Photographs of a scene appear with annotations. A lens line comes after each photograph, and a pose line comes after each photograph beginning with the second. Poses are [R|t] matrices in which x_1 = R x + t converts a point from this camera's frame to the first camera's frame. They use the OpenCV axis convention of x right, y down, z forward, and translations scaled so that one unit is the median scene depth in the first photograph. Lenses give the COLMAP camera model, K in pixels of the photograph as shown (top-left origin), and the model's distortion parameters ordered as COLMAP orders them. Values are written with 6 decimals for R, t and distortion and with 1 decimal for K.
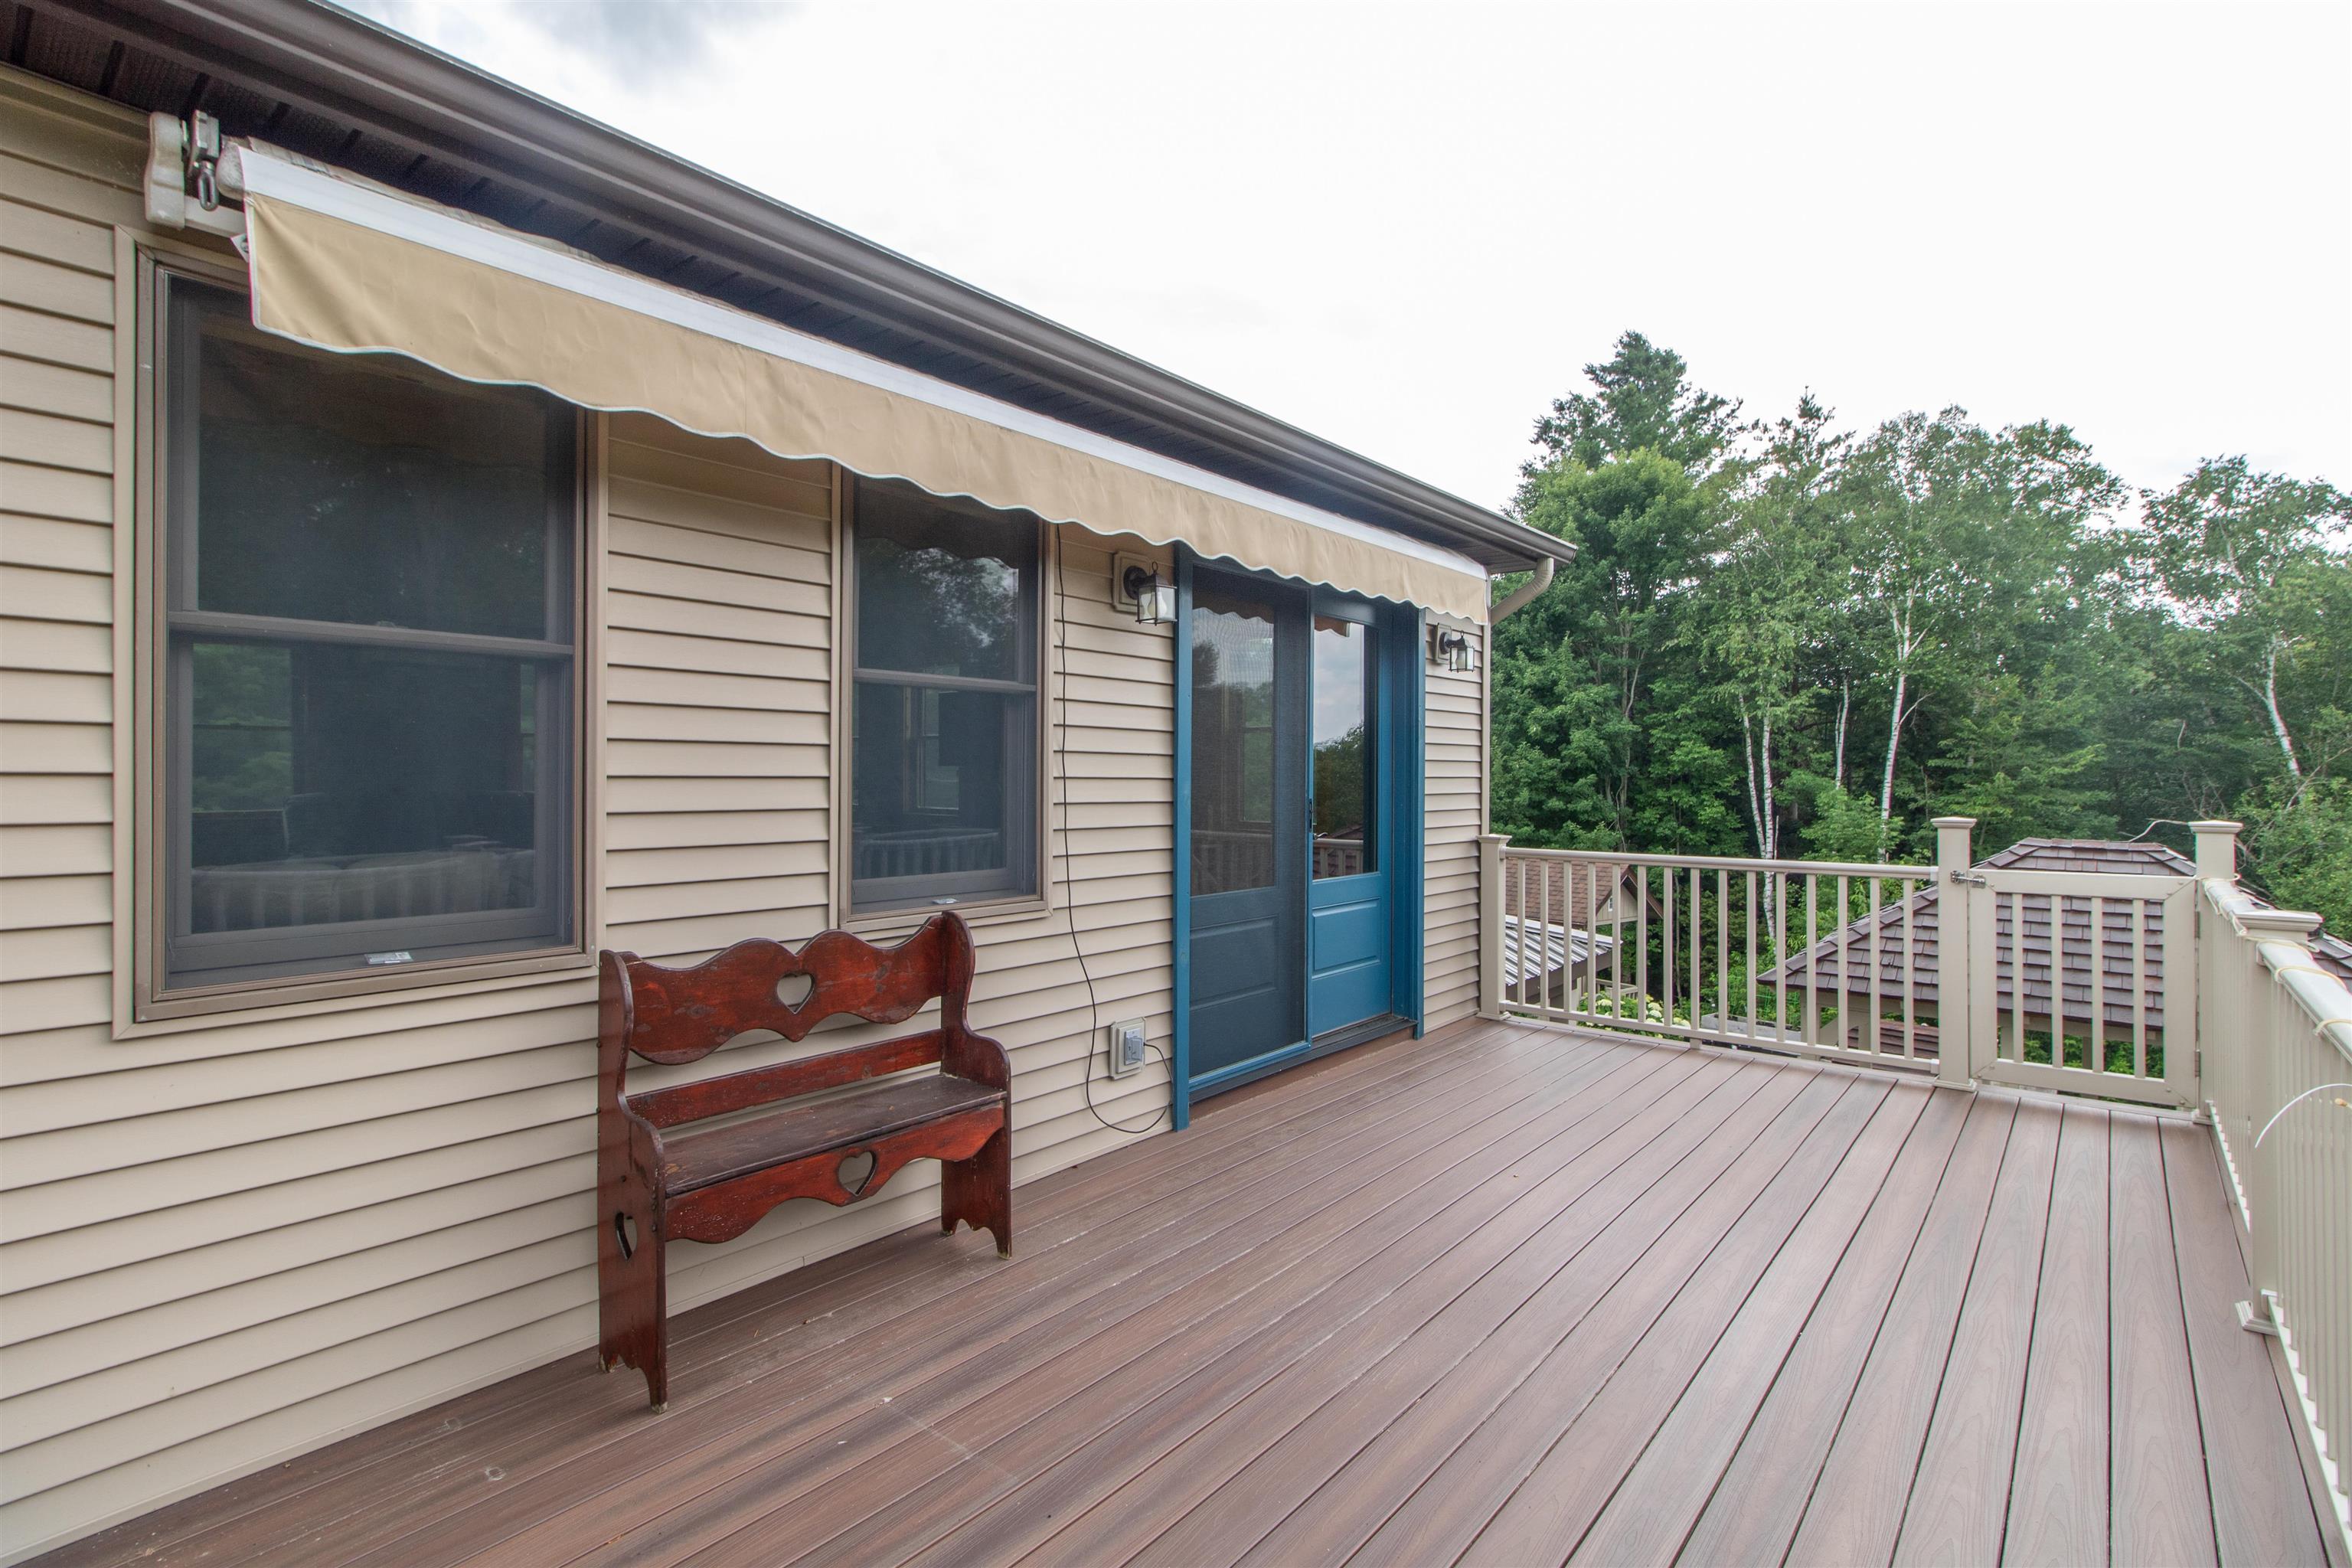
lens RADIAL K [[1088.0, 0, 1184.4], [0, 1088.0, 793.4], [0, 0, 1]] dist [-0.002158, 0.001796]
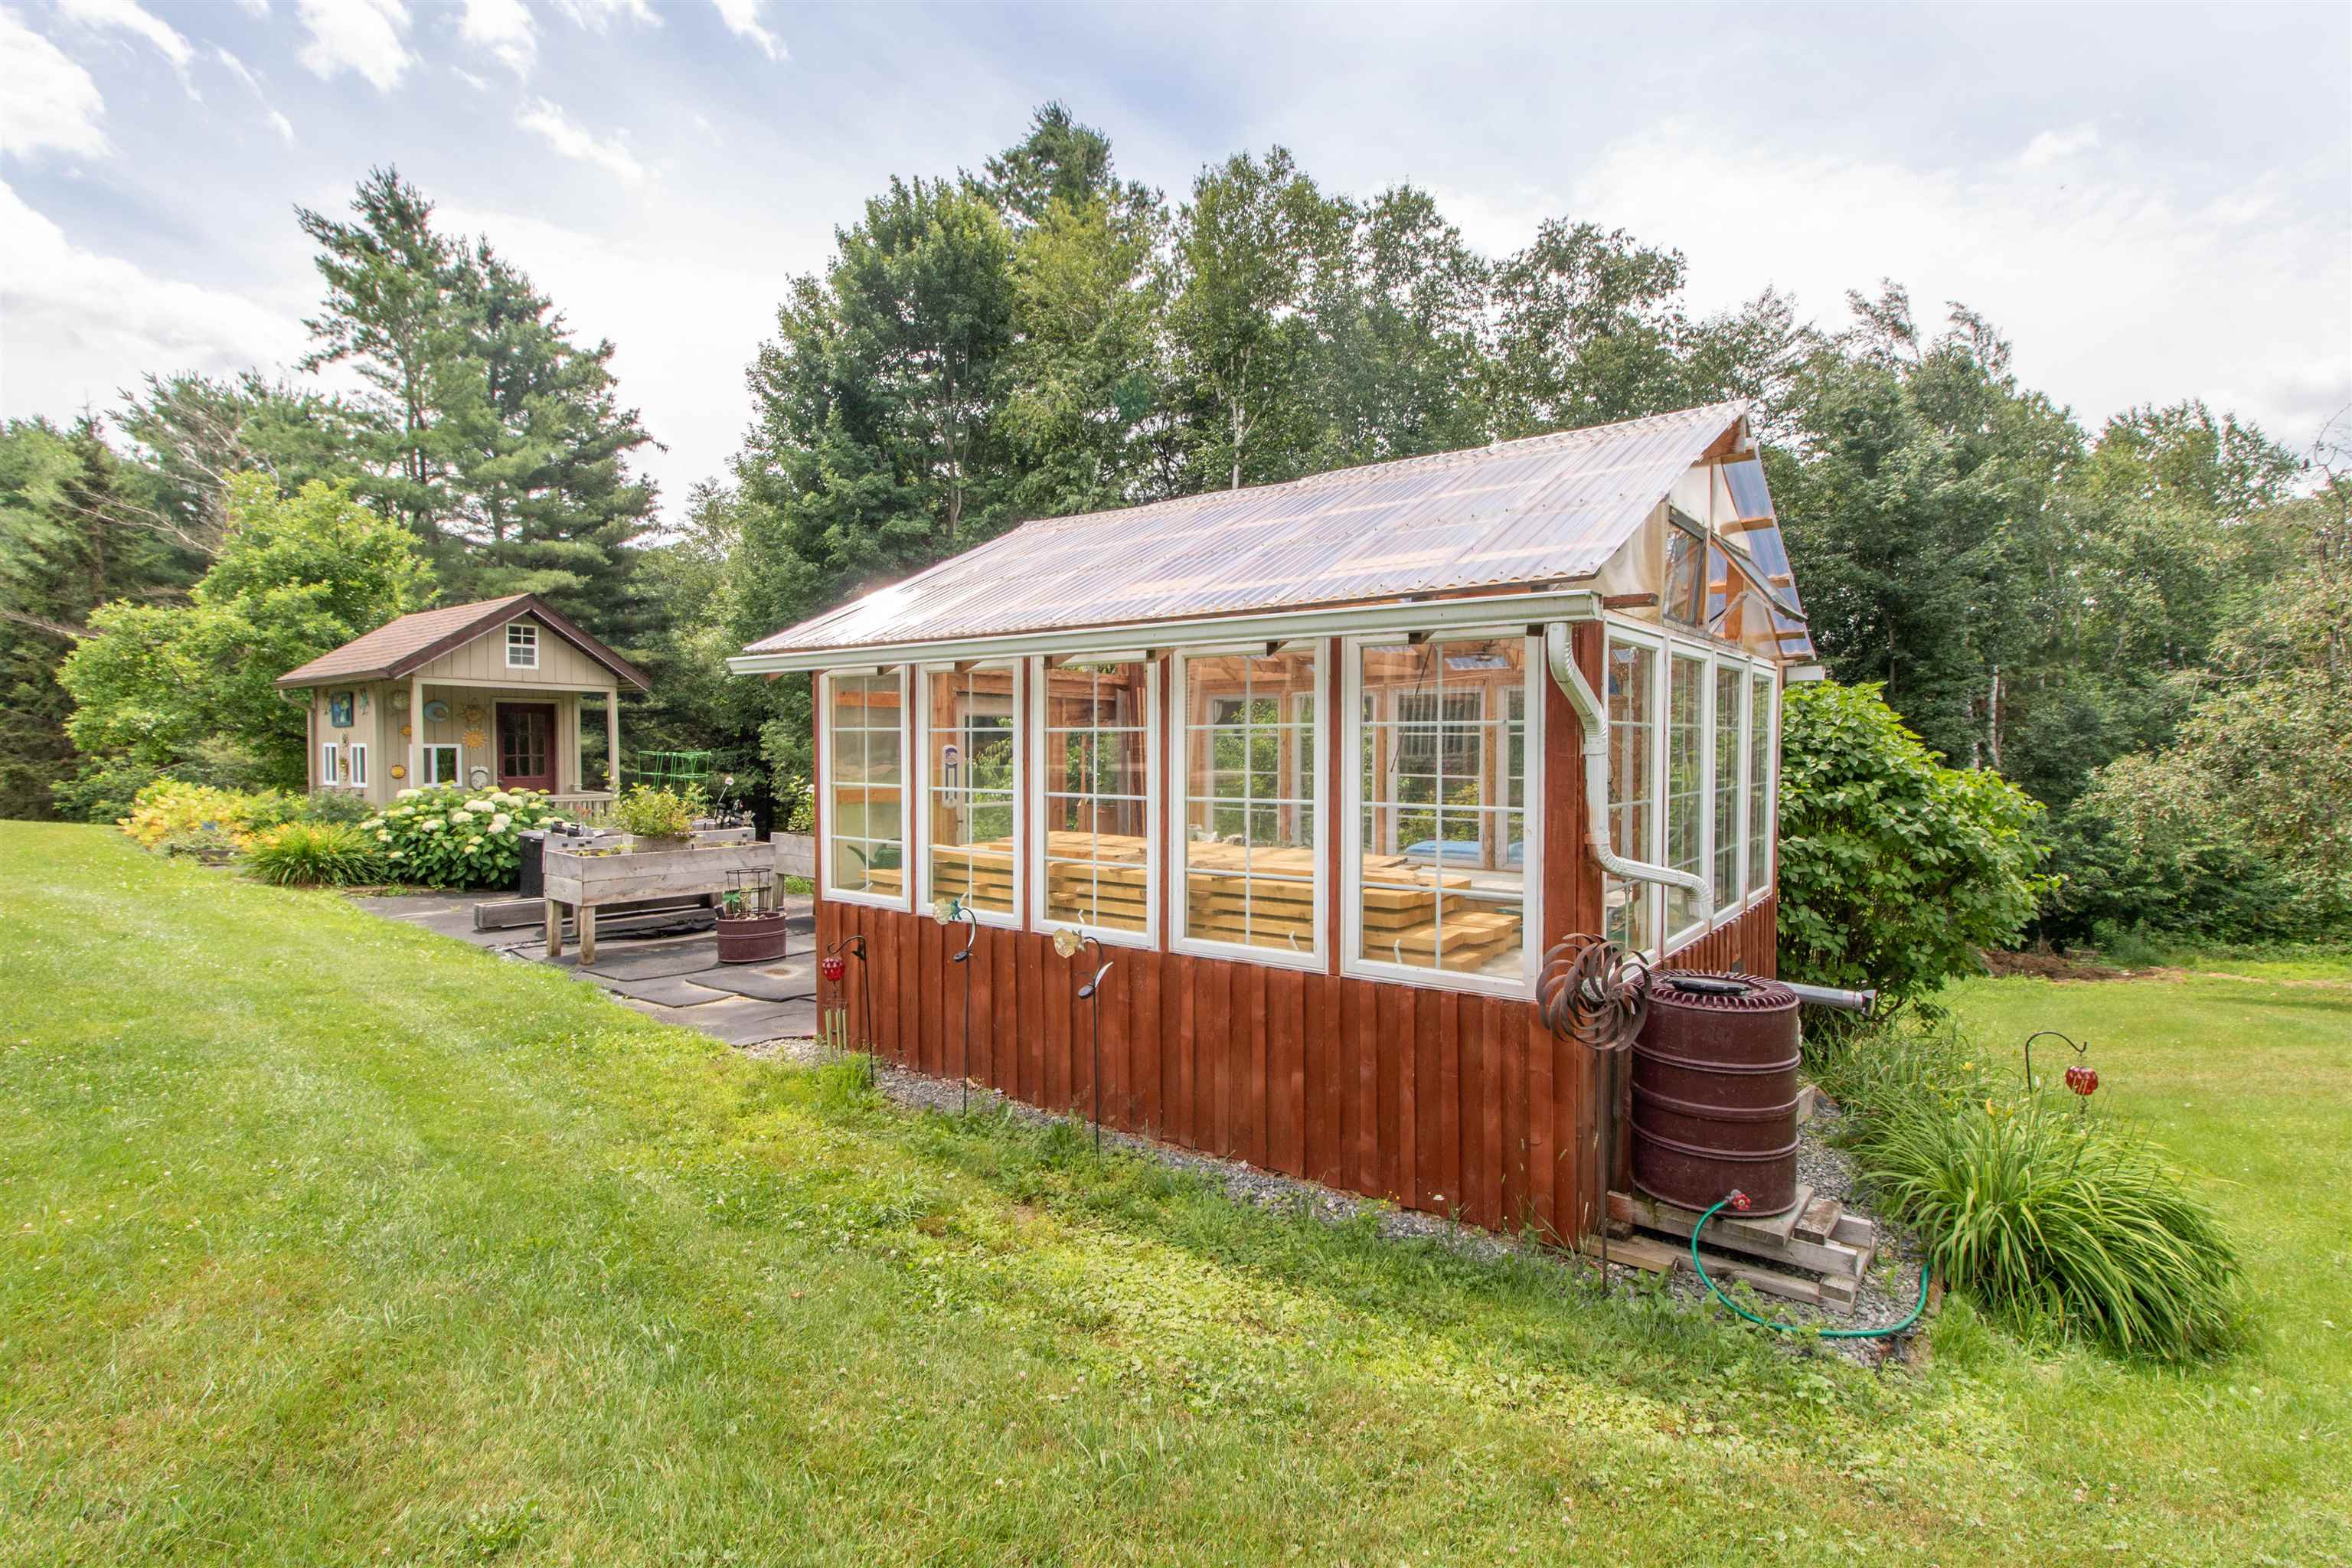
lens RADIAL K [[1088.0, 0, 1180.9], [0, 1088.0, 804.1], [0, 0, 1]] dist [-0.002158, 0.001796]
pose [[0.973352, -0.026205, 0.227815, 0.405861], [0.016788, 0.998927, 0.043173, 0.108030], [-0.228702, -0.038198, 0.972747, 0.183949]]
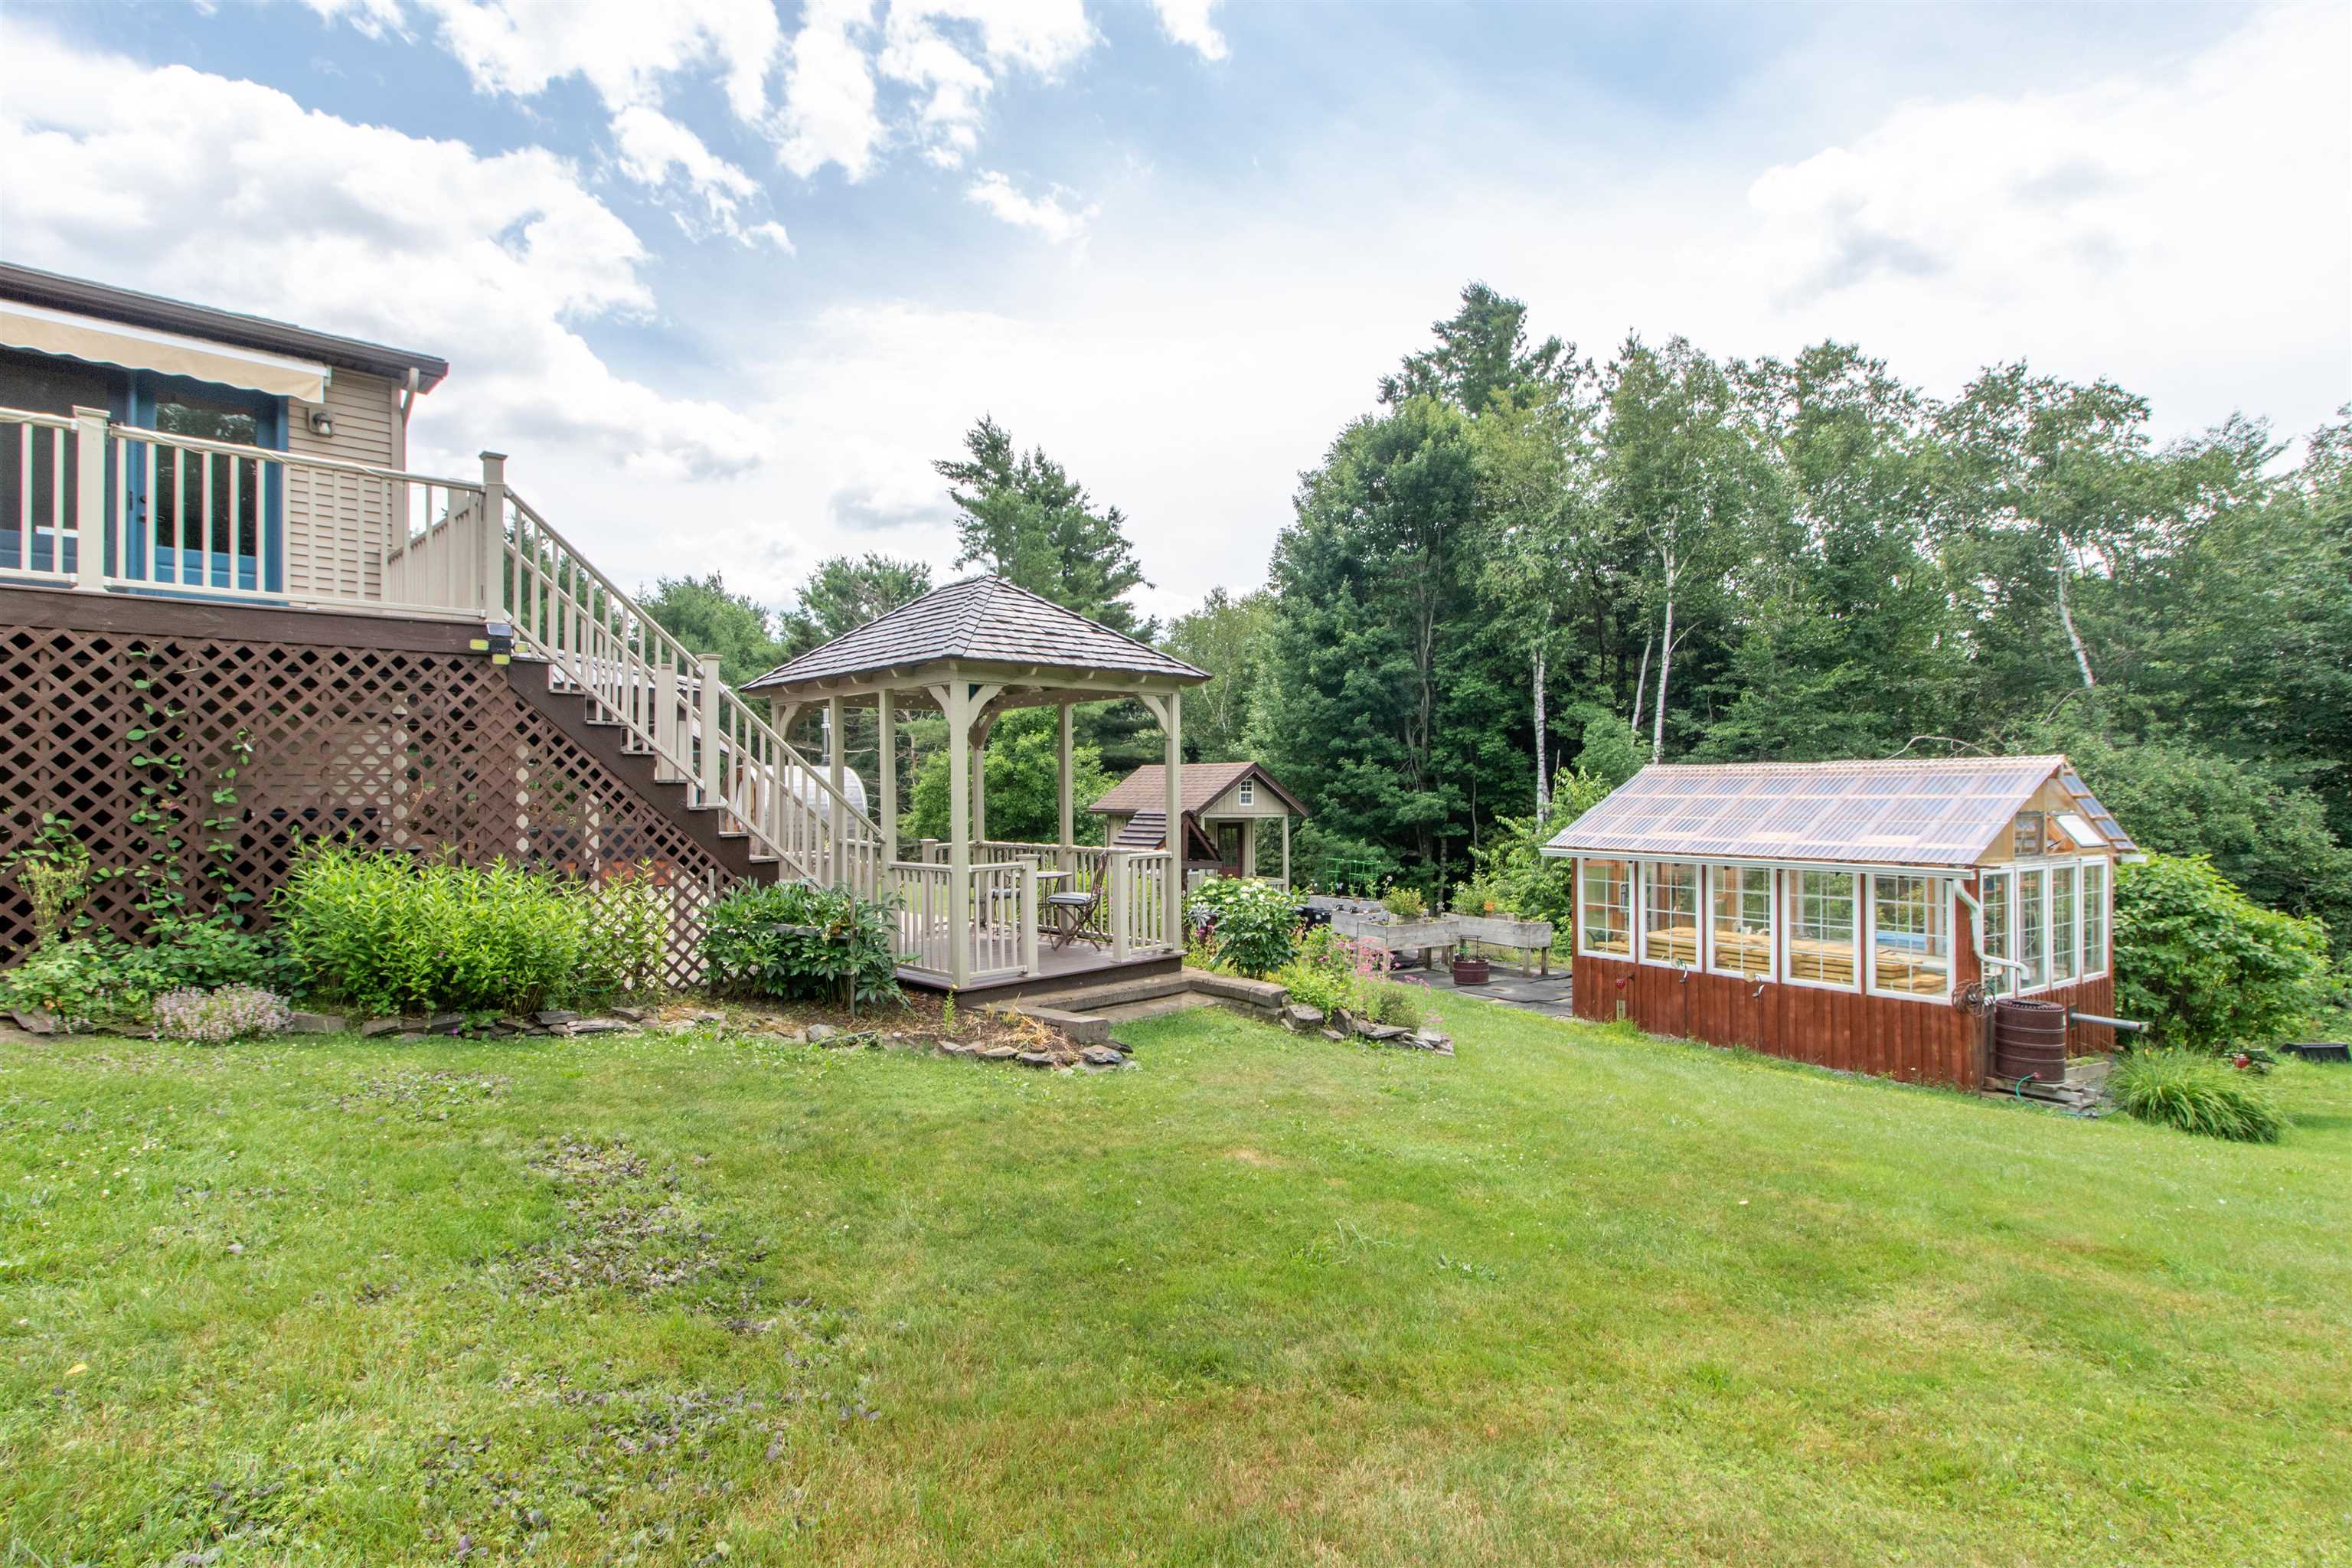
lens RADIAL K [[1123.8, 0, 1108.1], [0, 1123.8, 802.6], [0, 0, 1]] dist [-0.004429, 0.001603]
pose [[0.992269, -0.014266, -0.123285, 0.257946], [0.013225, 0.999870, -0.009255, 0.073272], [0.123401, 0.007553, 0.992328, -0.080751]]
